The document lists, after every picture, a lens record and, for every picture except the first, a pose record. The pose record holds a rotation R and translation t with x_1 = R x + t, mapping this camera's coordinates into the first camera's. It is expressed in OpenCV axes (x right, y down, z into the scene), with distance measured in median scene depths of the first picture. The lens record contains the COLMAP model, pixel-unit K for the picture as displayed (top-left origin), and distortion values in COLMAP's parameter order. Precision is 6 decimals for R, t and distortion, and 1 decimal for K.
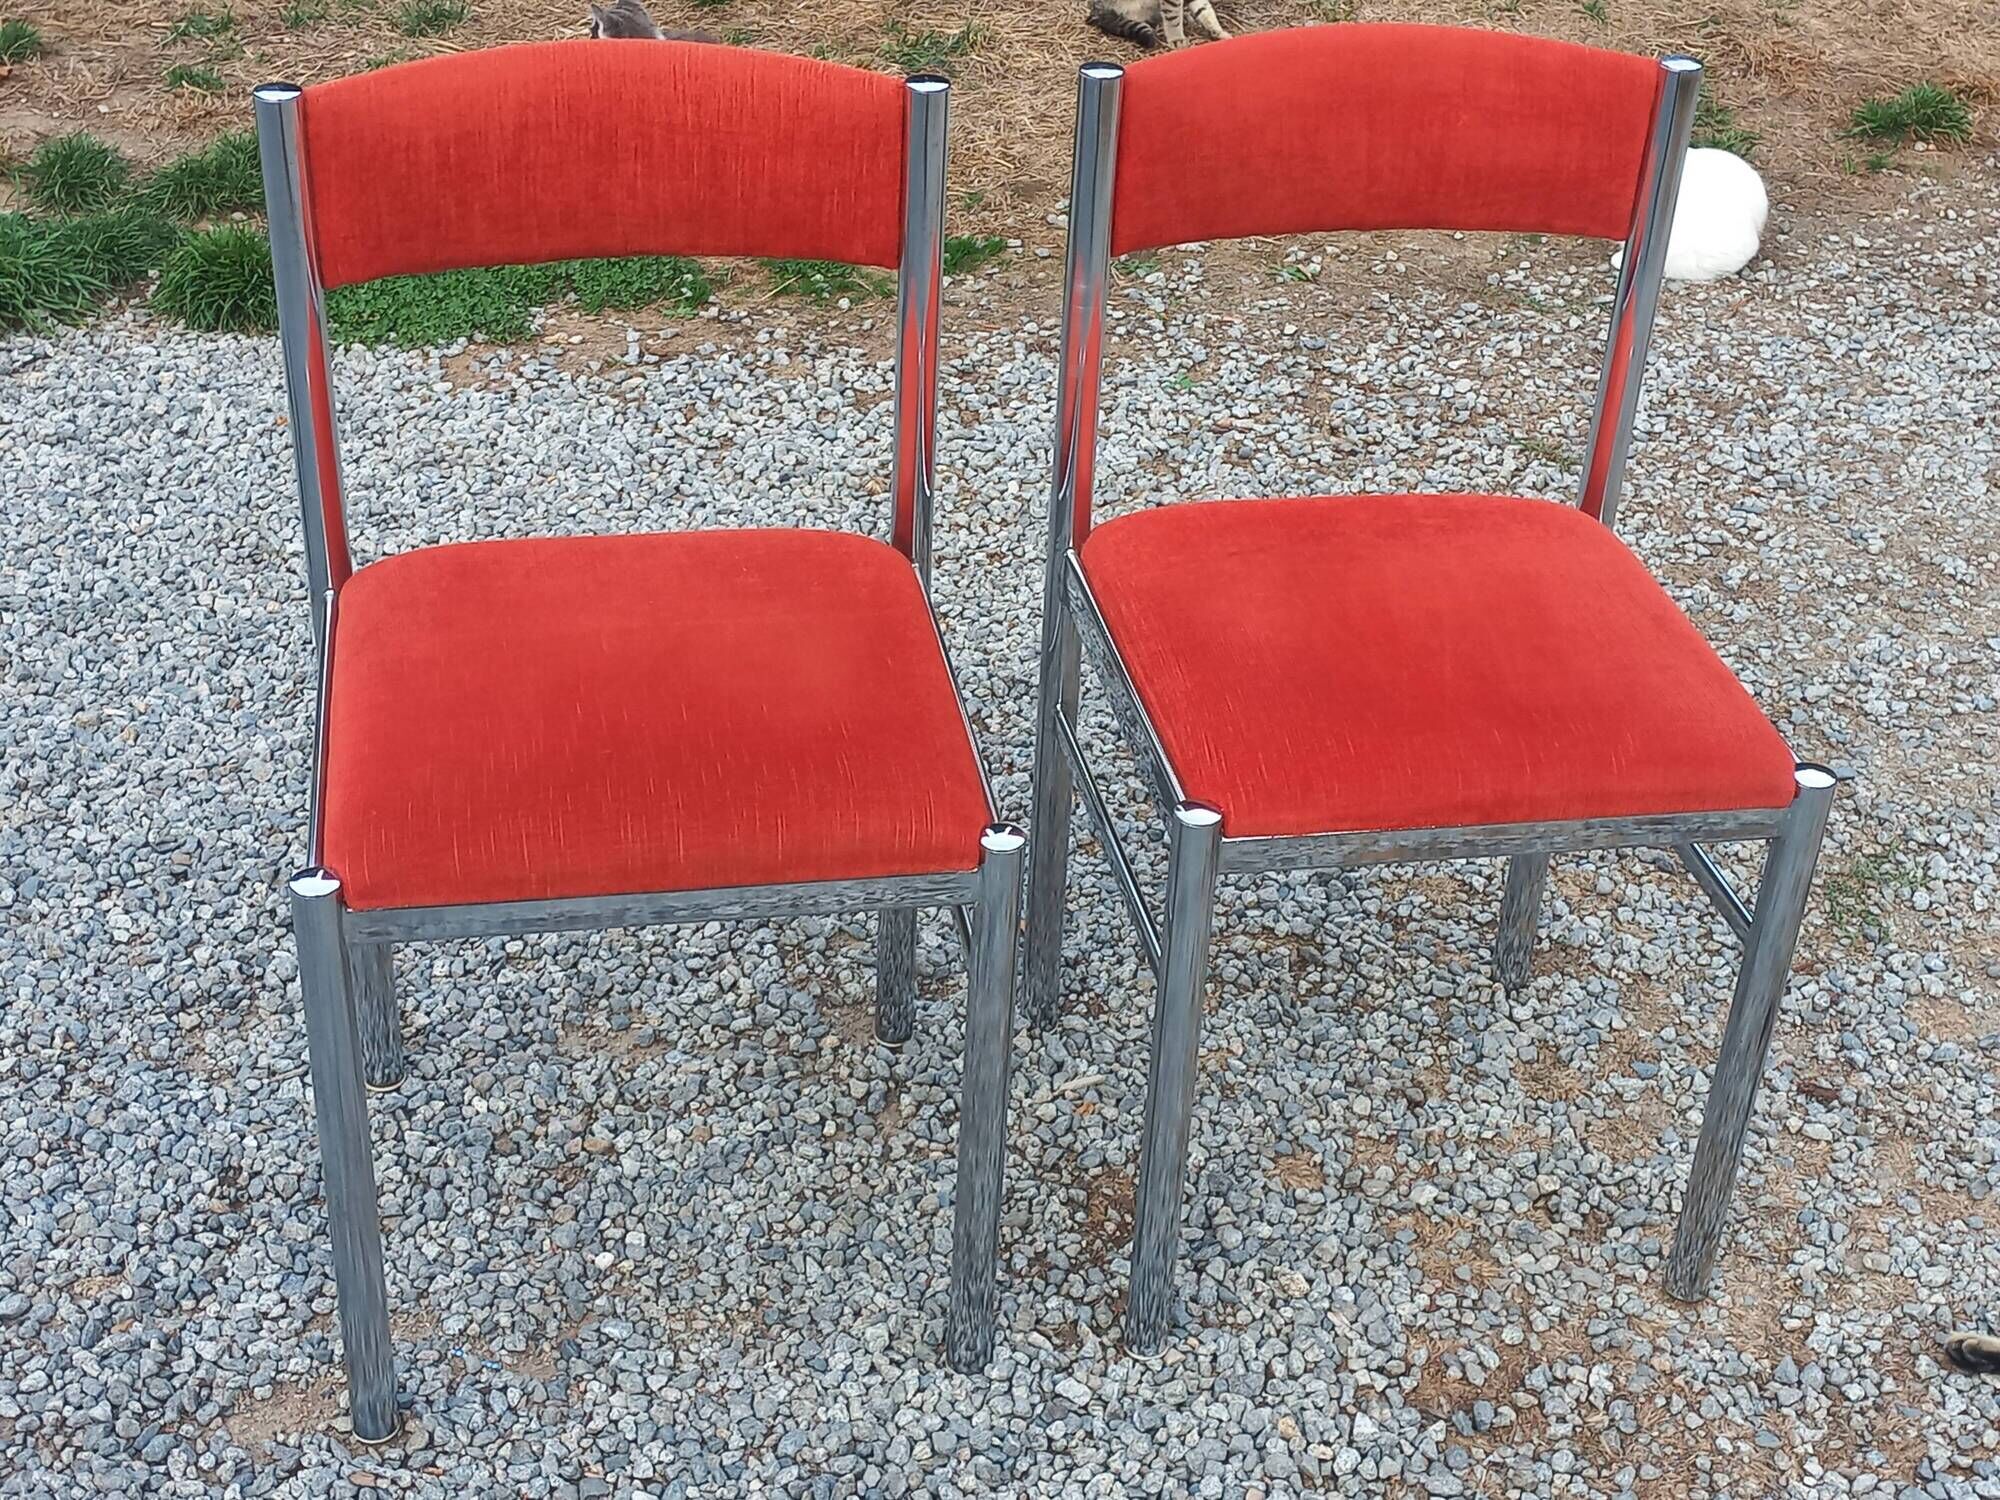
lens RADIAL K [[2899.8, 0, 981.6], [0, 2899.8, 729.8], [0, 0, 1]] dist [0.078977, 0.000000]
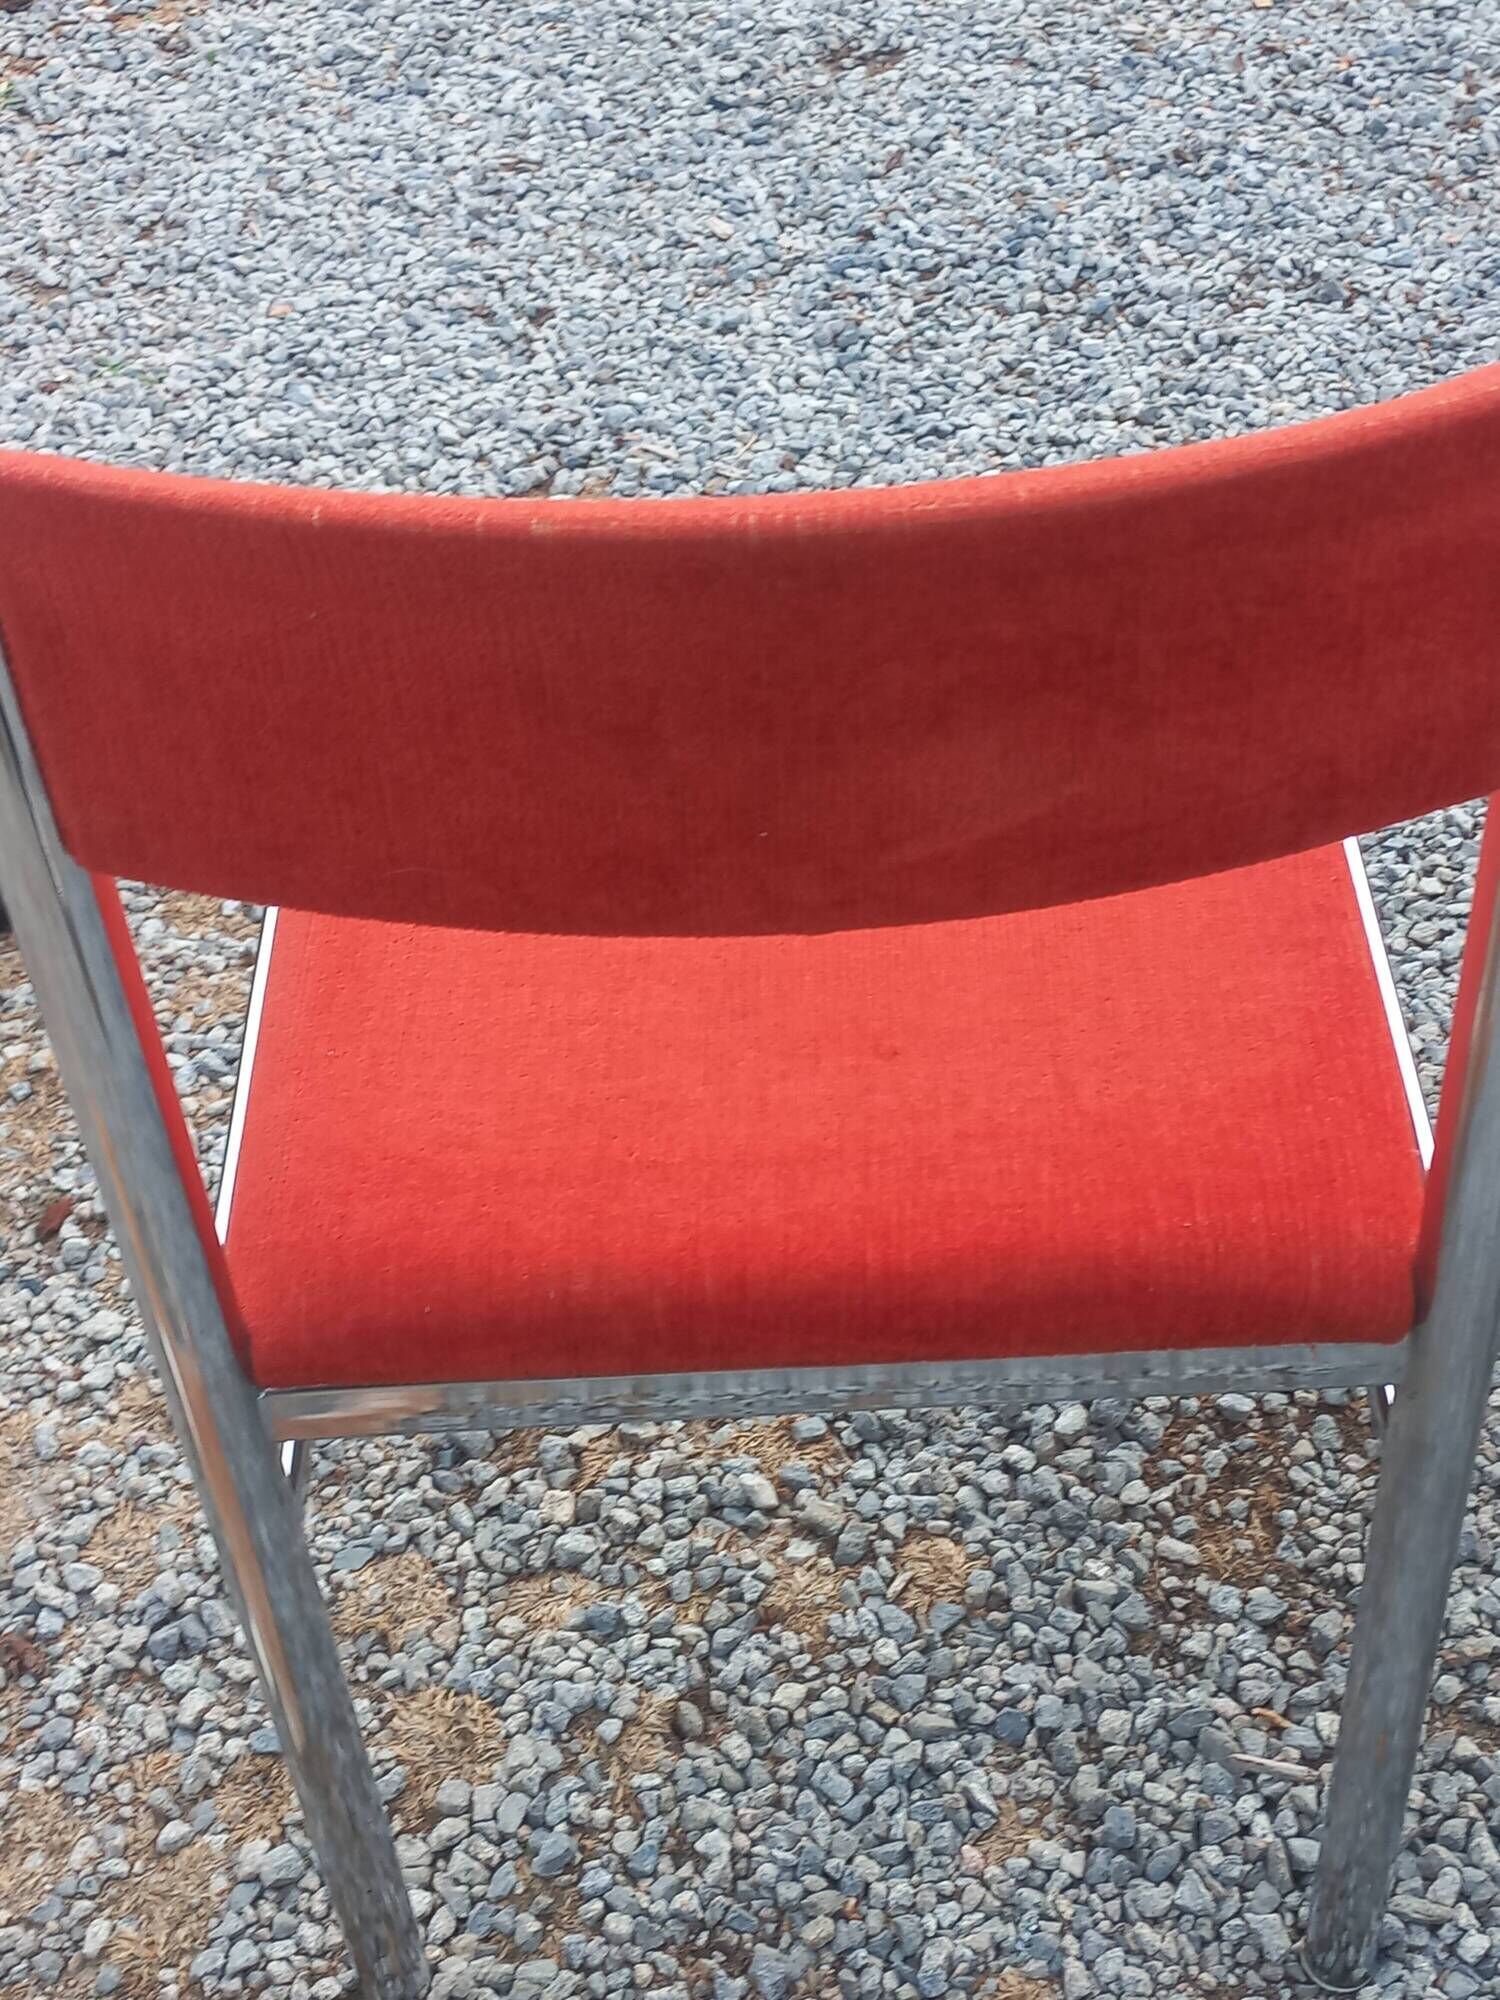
lens RADIAL K [[2899.8, 0, 765.8], [0, 2899.8, 990.2], [0, 0, 1]] dist [0.078977, 0.000000]
pose [[-0.985482, -0.115130, 0.124781, 0.079801], [0.090375, 0.266454, 0.959601, -0.495524], [-0.143727, 0.956947, -0.252181, 1.039941]]
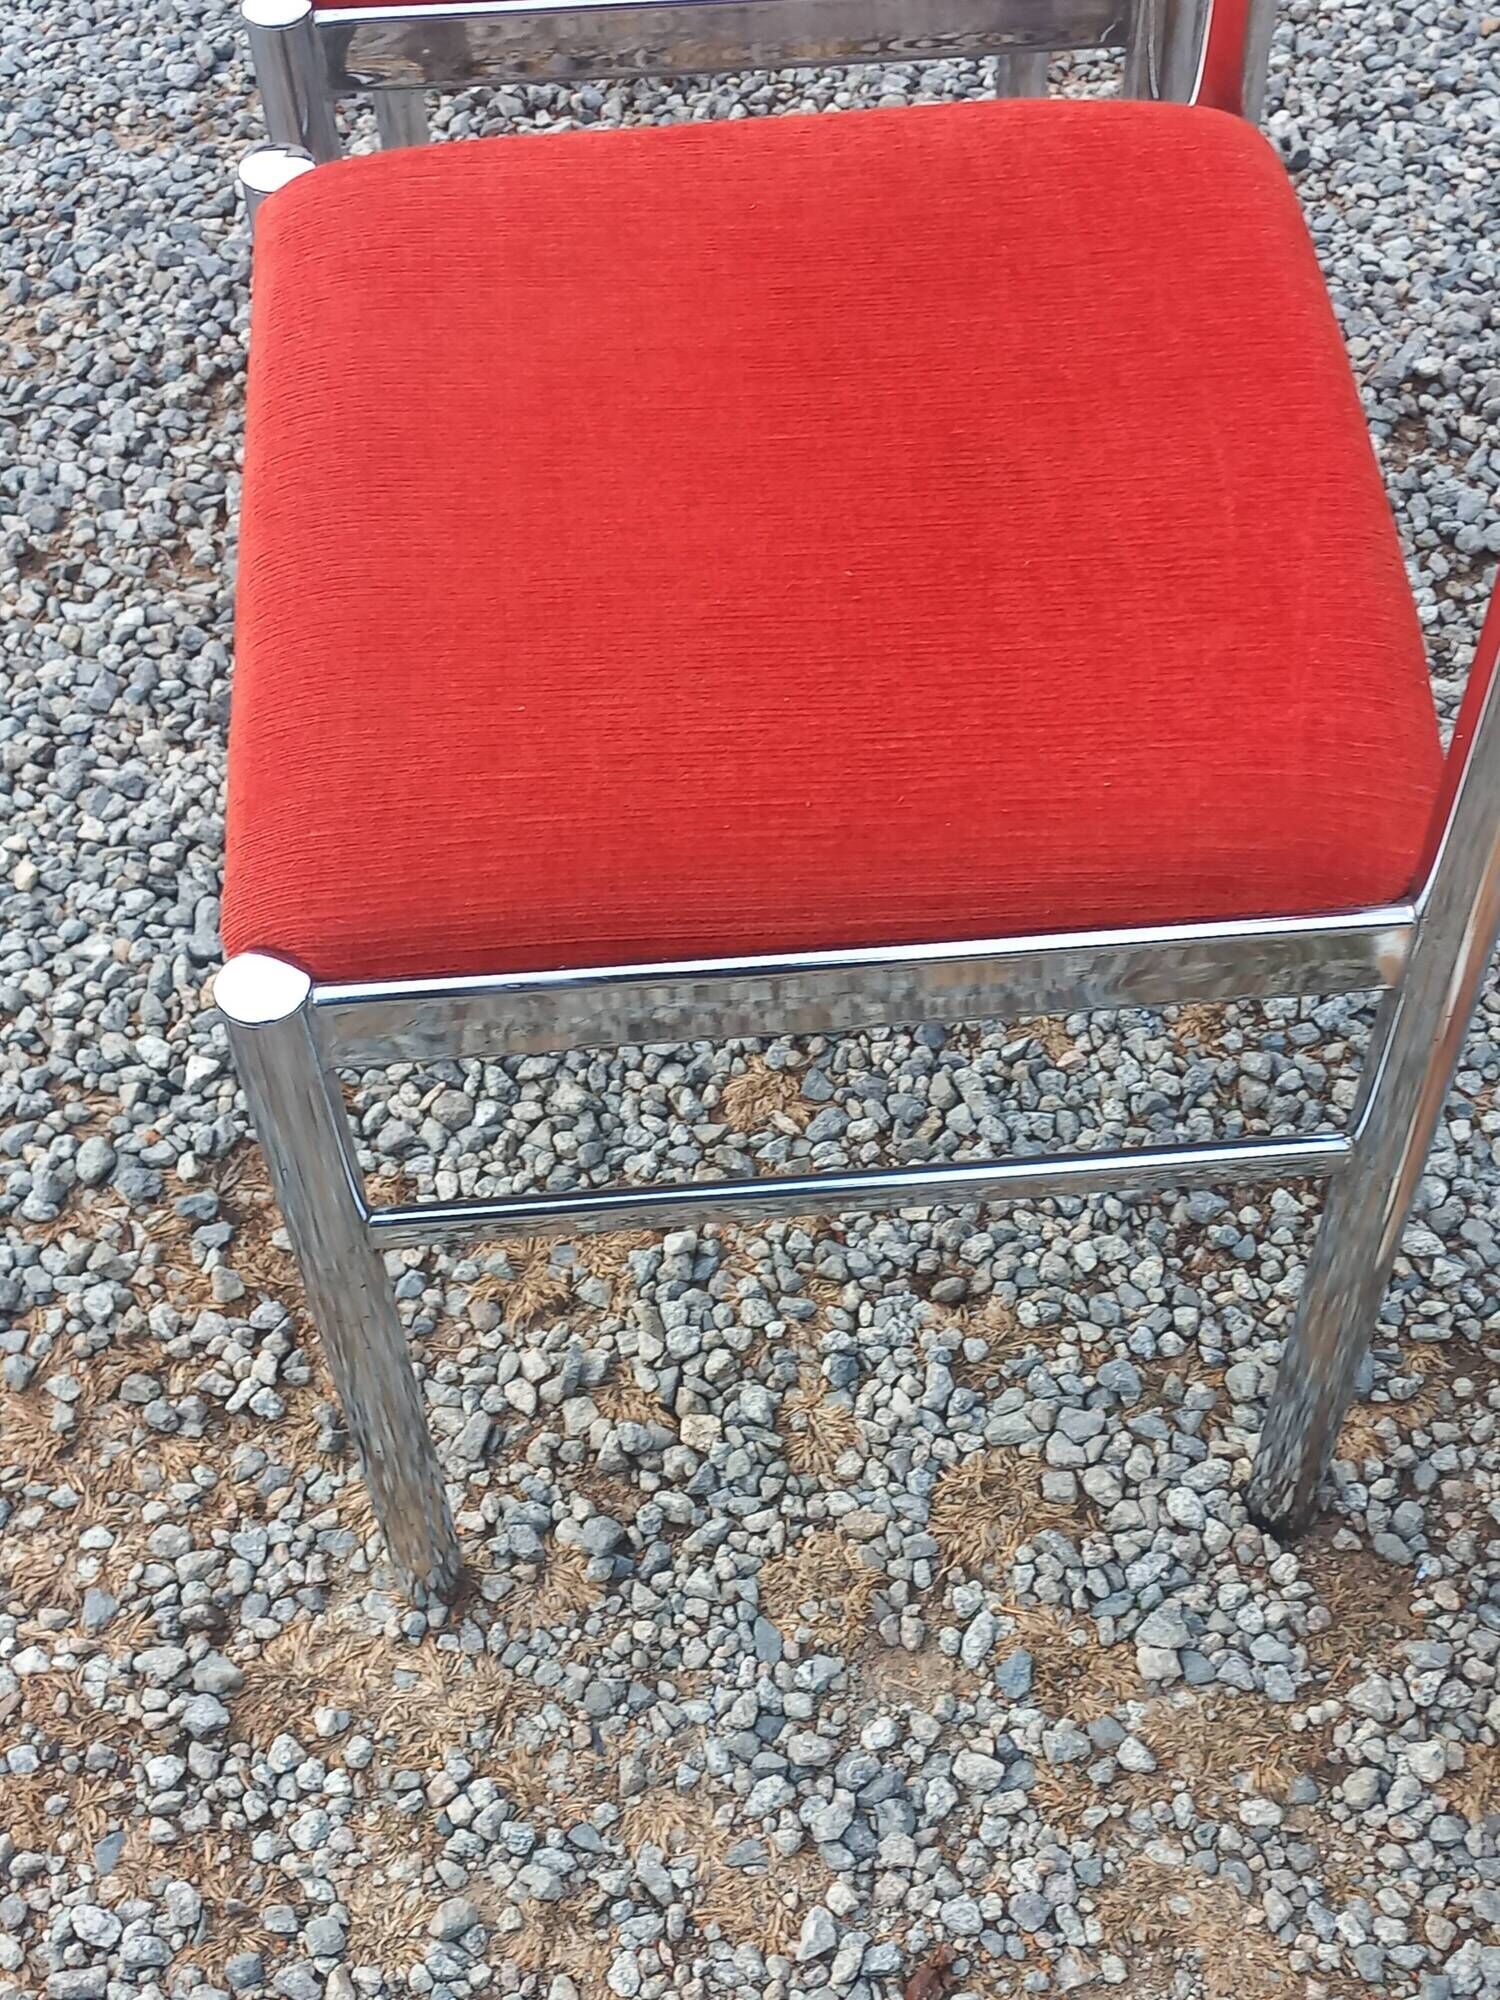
lens RADIAL K [[2899.8, 0, 757.3], [0, 2899.8, 982.9], [0, 0, 1]] dist [0.078977, 0.000000]
pose [[-0.103571, 0.760655, -0.640841, 0.501400], [-0.497473, 0.518308, 0.695613, -0.309195], [0.861274, 0.390847, 0.324724, 0.775693]]
